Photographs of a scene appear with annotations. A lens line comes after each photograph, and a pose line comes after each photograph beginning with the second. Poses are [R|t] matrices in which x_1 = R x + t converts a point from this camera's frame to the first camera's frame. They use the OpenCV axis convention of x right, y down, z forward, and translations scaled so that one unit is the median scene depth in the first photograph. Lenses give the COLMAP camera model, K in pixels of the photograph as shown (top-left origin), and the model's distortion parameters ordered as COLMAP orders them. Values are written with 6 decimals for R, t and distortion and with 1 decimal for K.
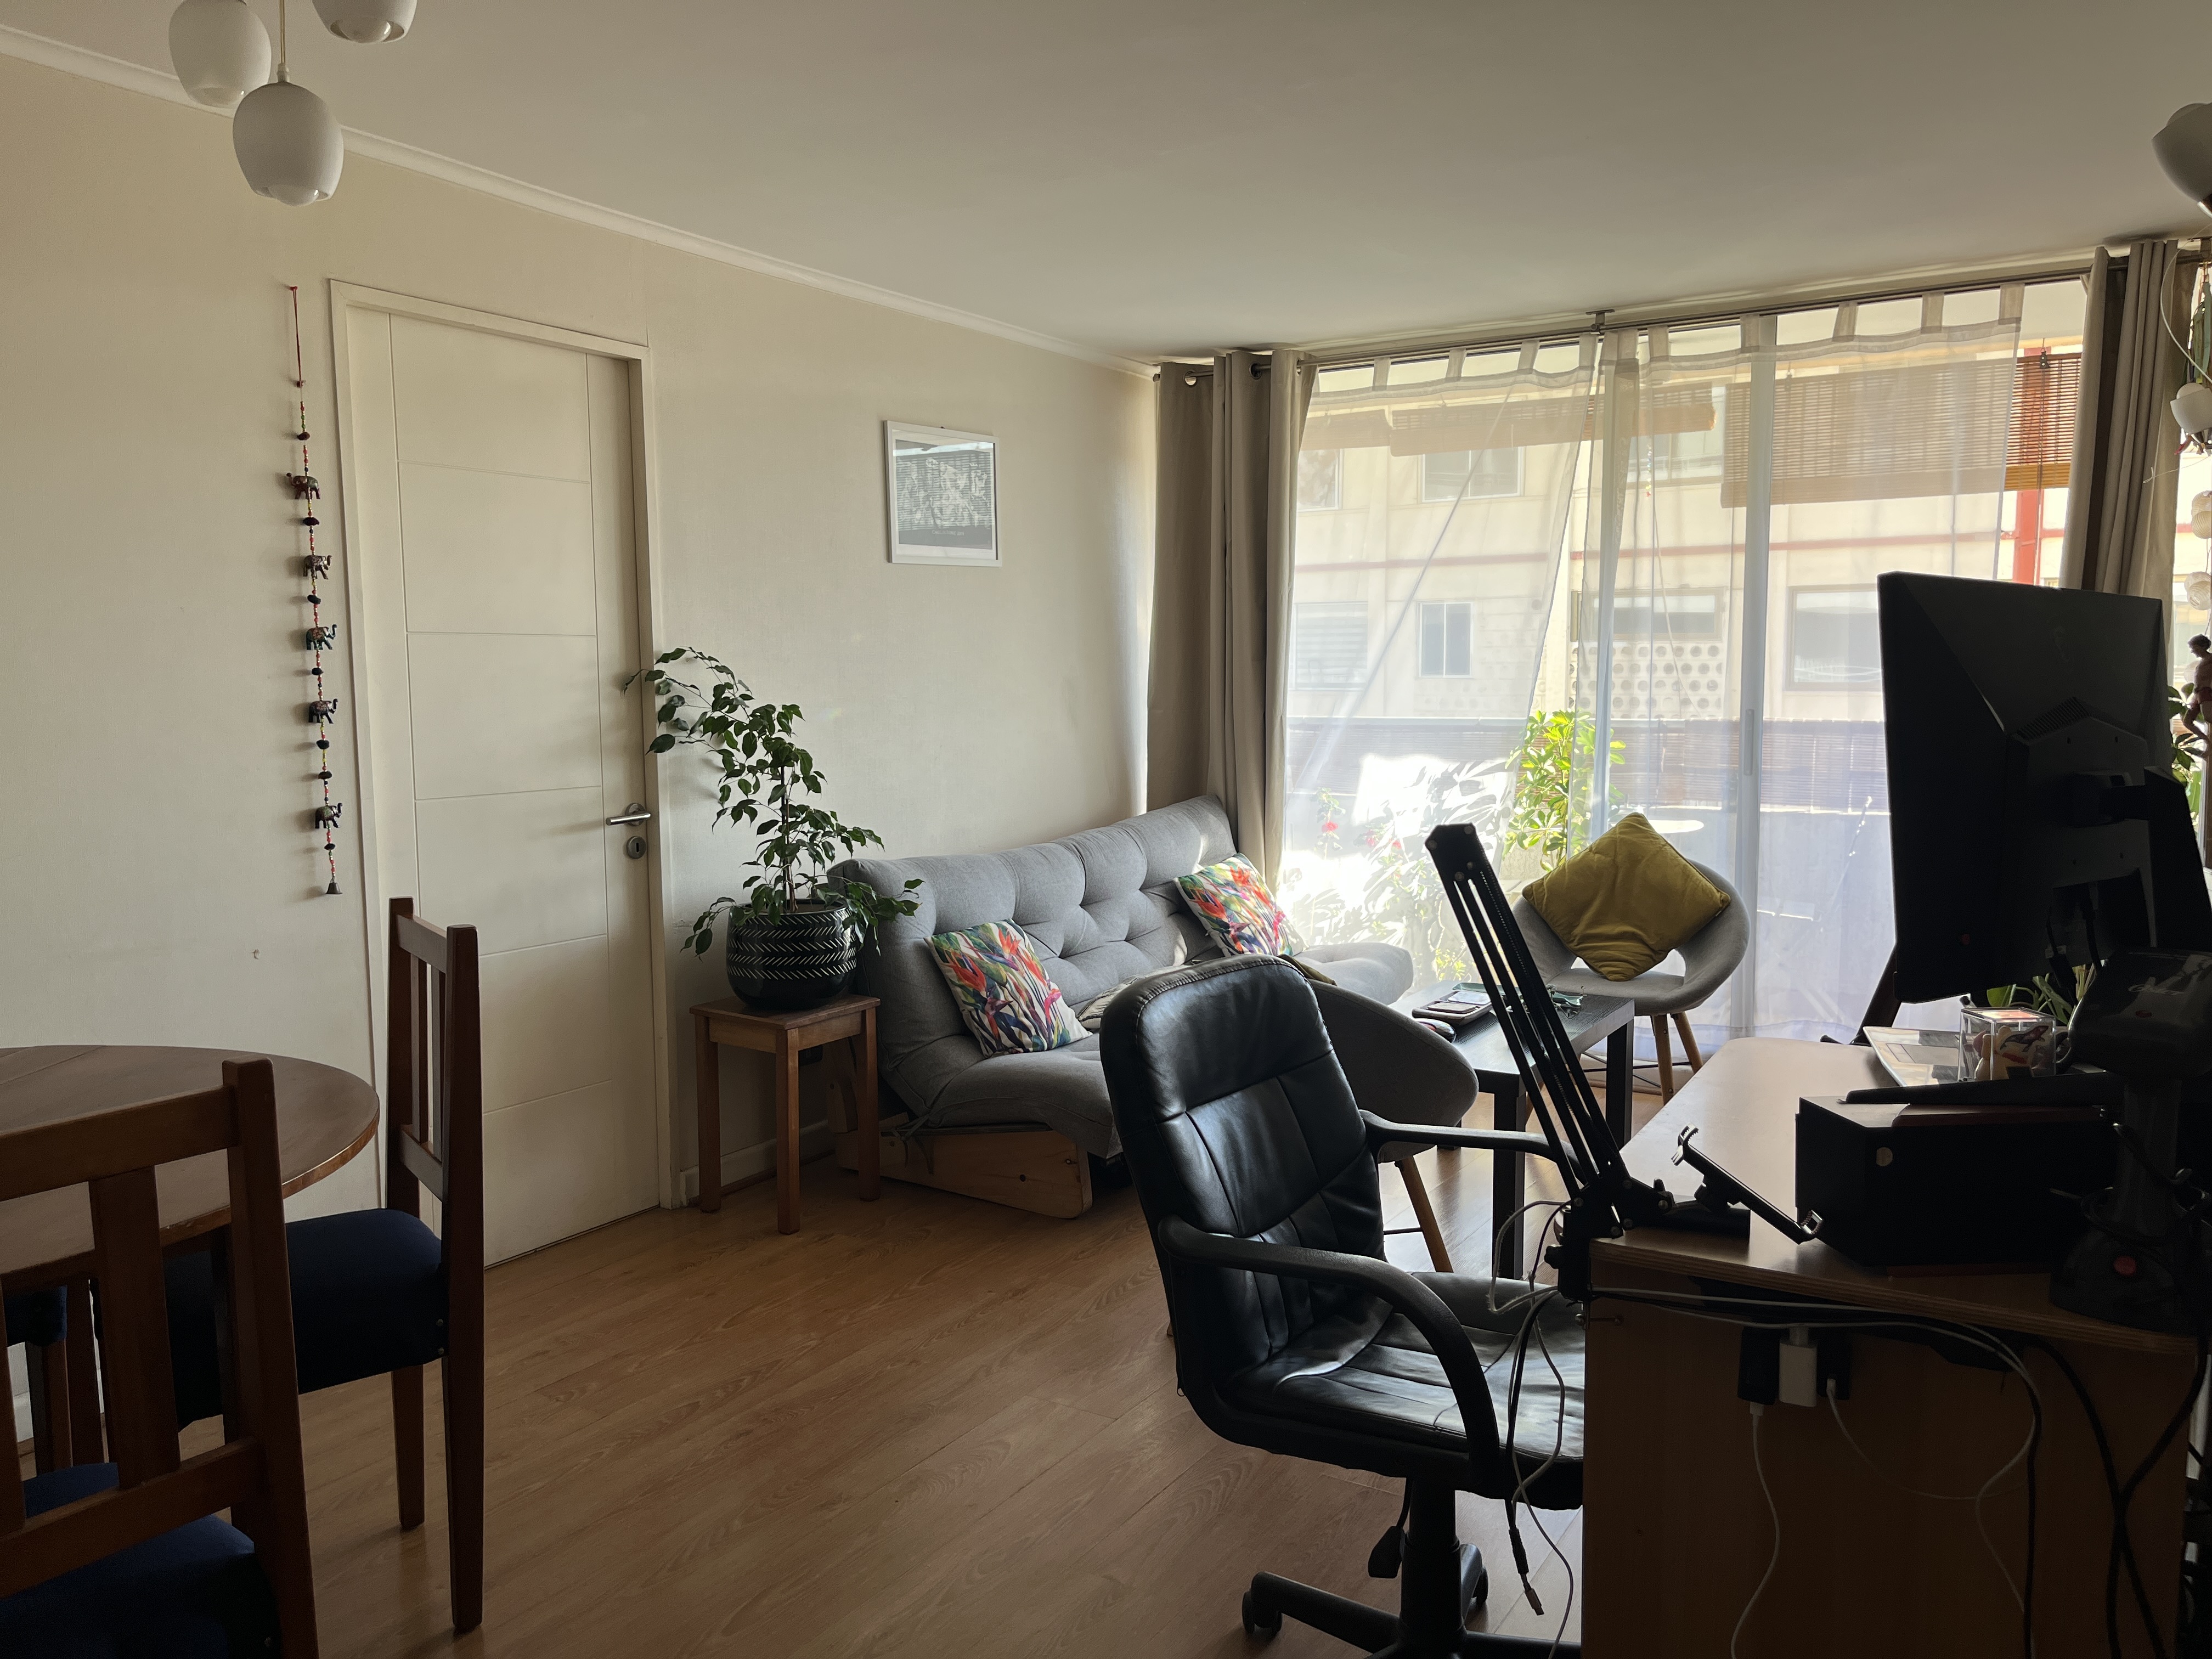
lens RADIAL K [[1654.2, 0, 1108.0], [0, 1654.2, 830.4], [0, 0, 1]] dist [0.039969, -0.065775]
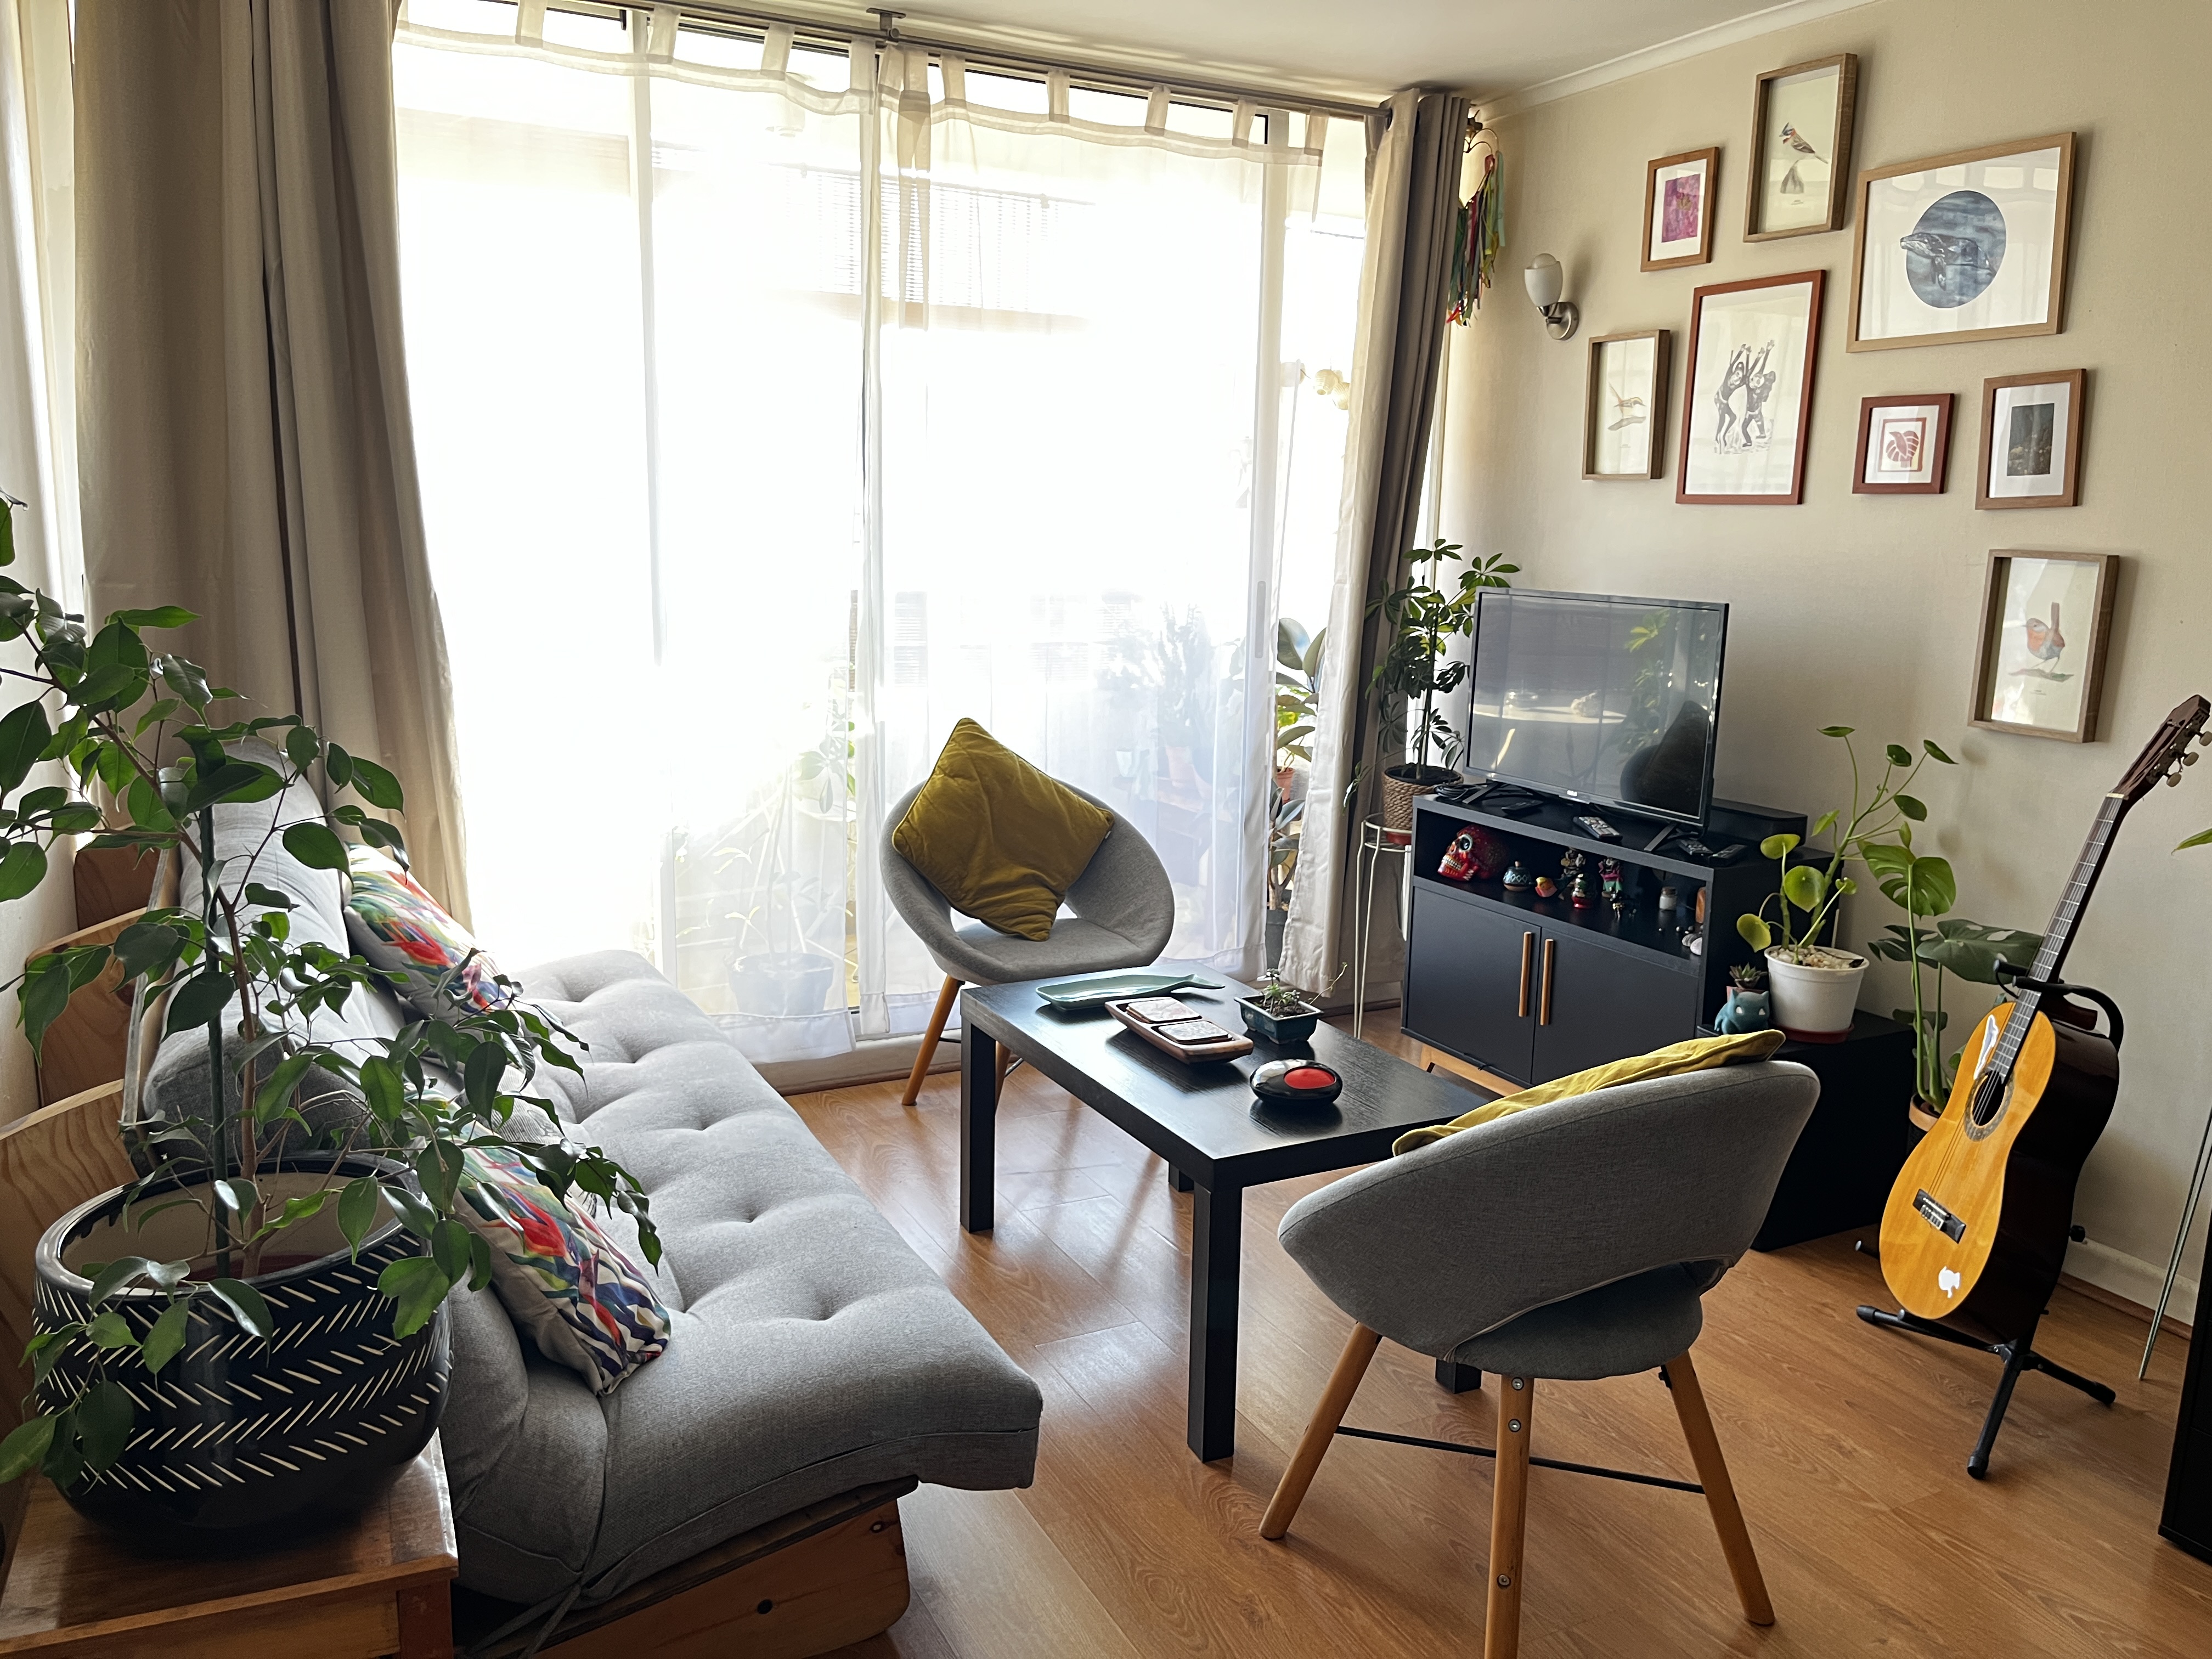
lens RADIAL K [[1654.2, 0, 1105.9], [0, 1654.2, 836.1], [0, 0, 1]] dist [0.039969, -0.065775]
pose [[0.523175, -0.138453, 0.840903, -0.307556], [0.053723, 0.990111, 0.129596, -0.053955], [-0.850530, -0.022625, 0.525439, 0.558209]]
